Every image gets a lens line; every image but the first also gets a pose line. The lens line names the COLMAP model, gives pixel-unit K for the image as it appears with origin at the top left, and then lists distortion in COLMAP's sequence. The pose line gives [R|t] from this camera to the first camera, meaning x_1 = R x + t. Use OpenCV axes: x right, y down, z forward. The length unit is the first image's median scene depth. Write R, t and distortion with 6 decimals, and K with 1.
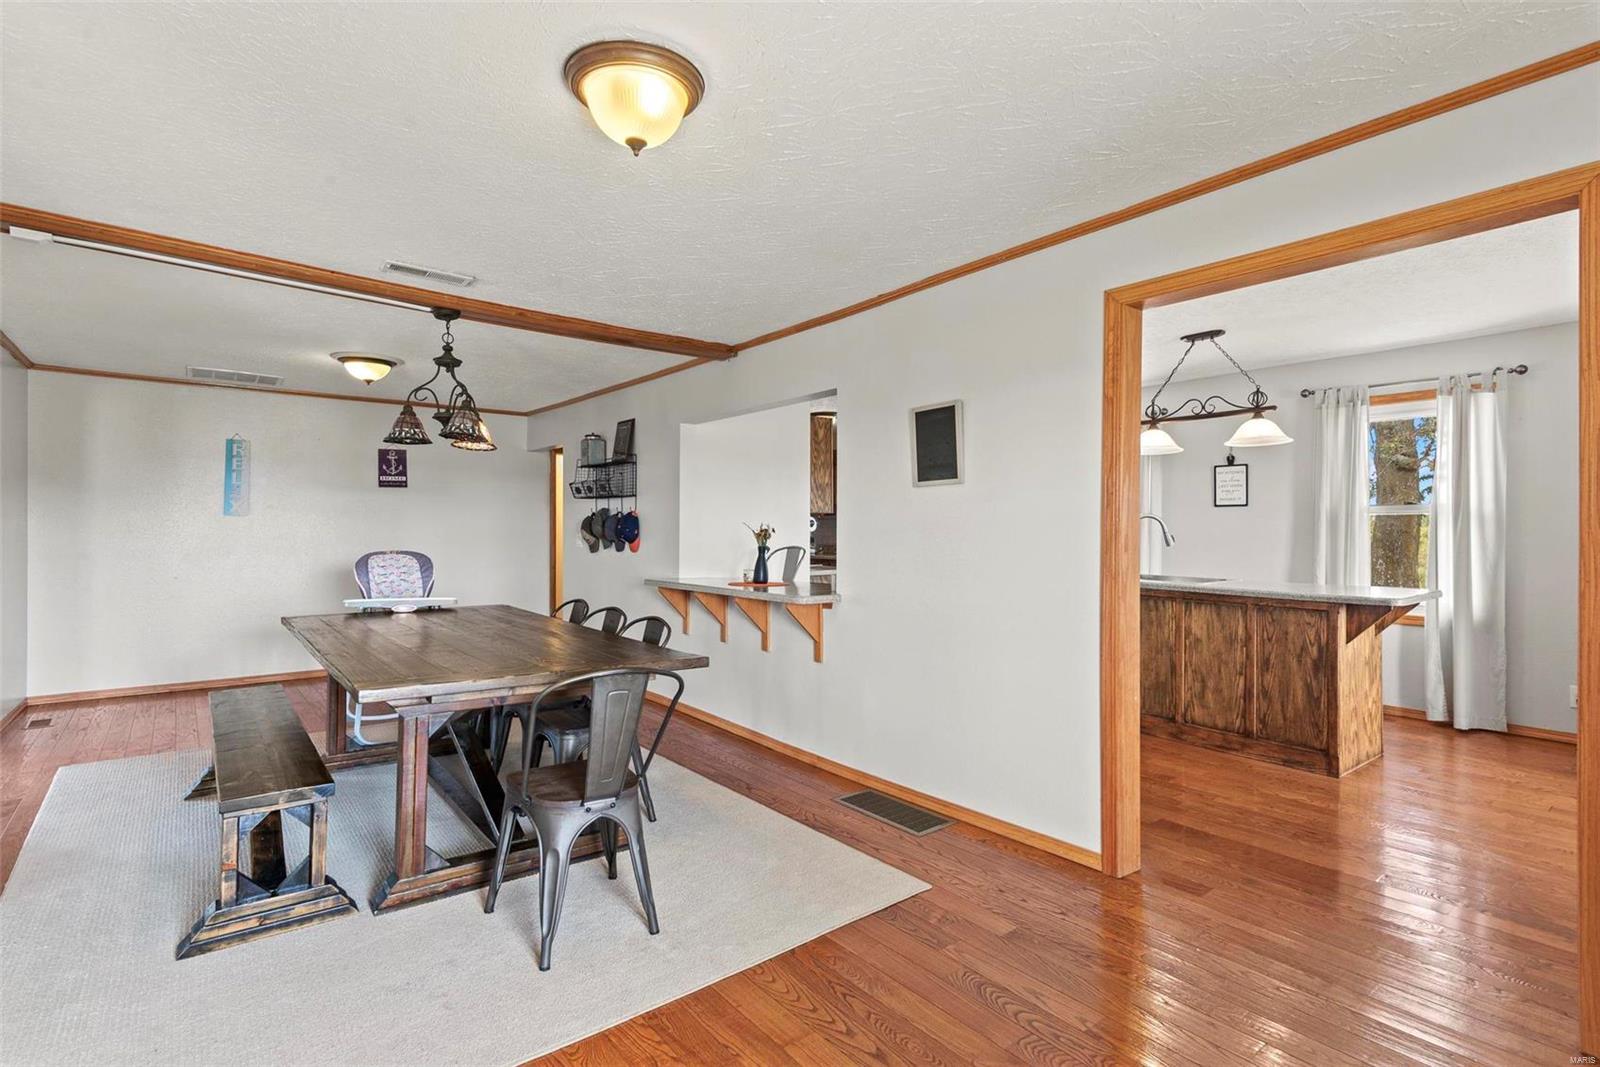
lens RADIAL K [[776.5, 0, 800.8], [0, 776.5, 527.4], [0, 0, 1]] dist [0.019954, 0.000389]
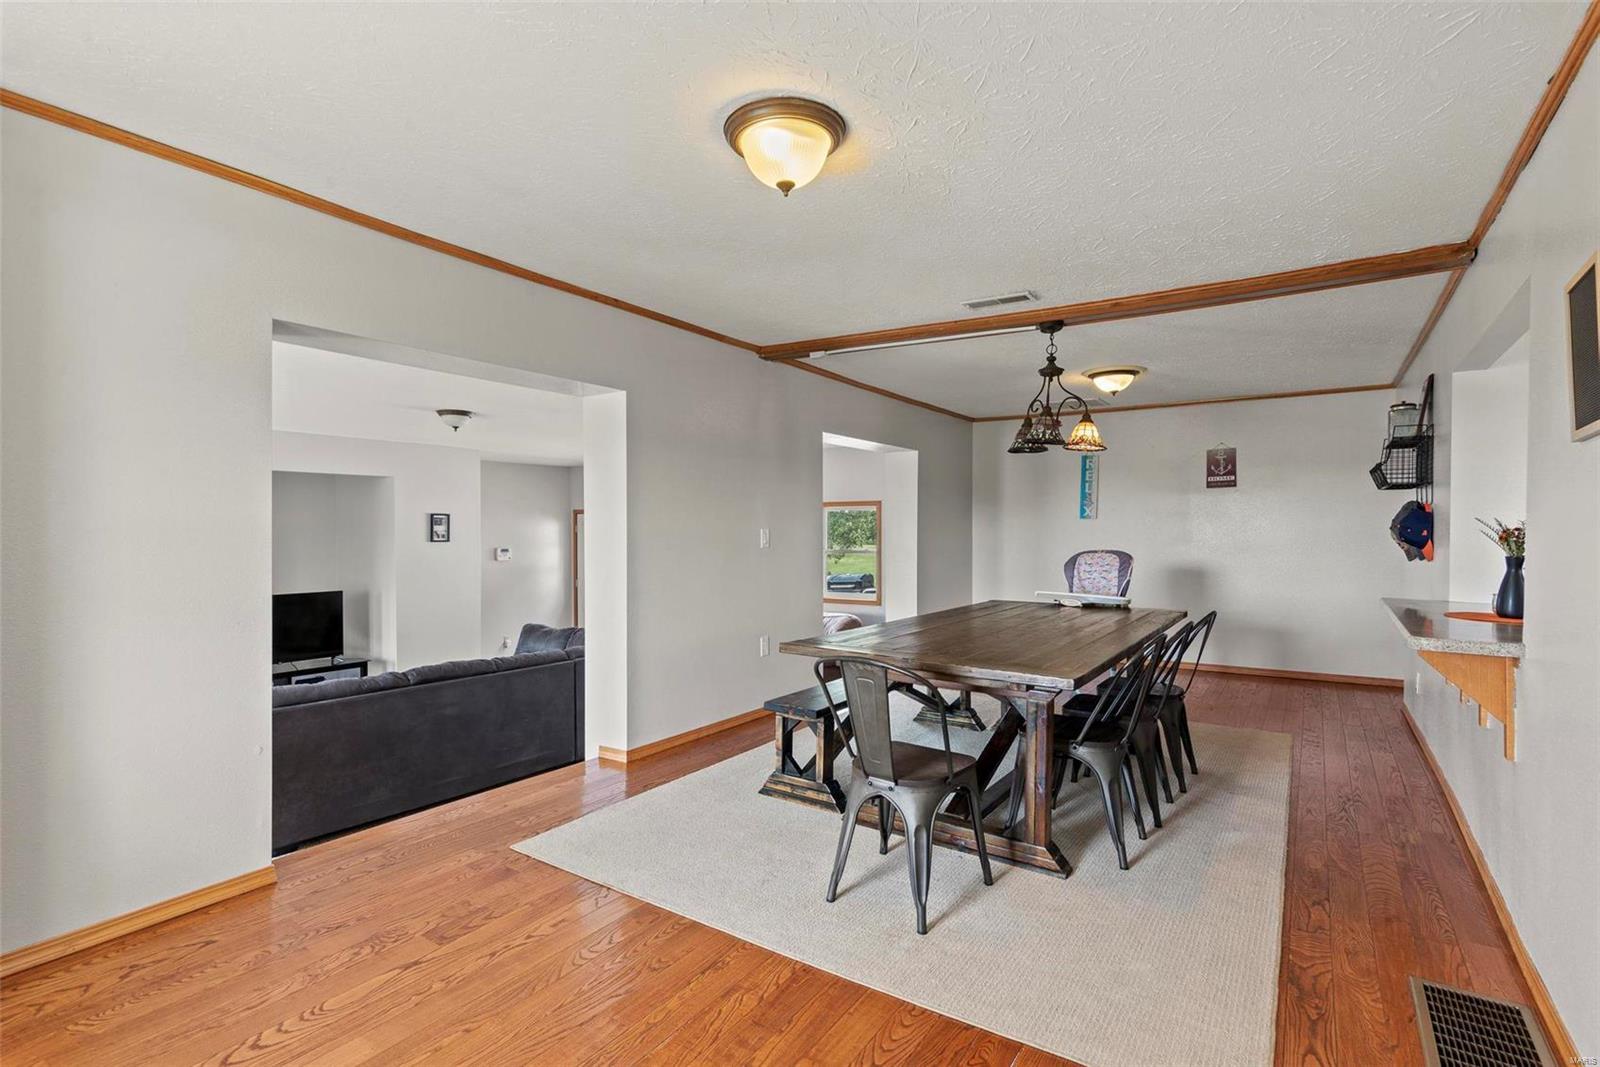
lens RADIAL K [[776.5, 0, 800.4], [0, 776.5, 534.6], [0, 0, 1]] dist [0.019954, 0.000389]
pose [[0.309411, 0.003439, -0.950922, 0.395946], [0.002423, 0.999987, 0.004405, 0.003685], [0.950925, -0.003667, 0.309399, 0.304840]]
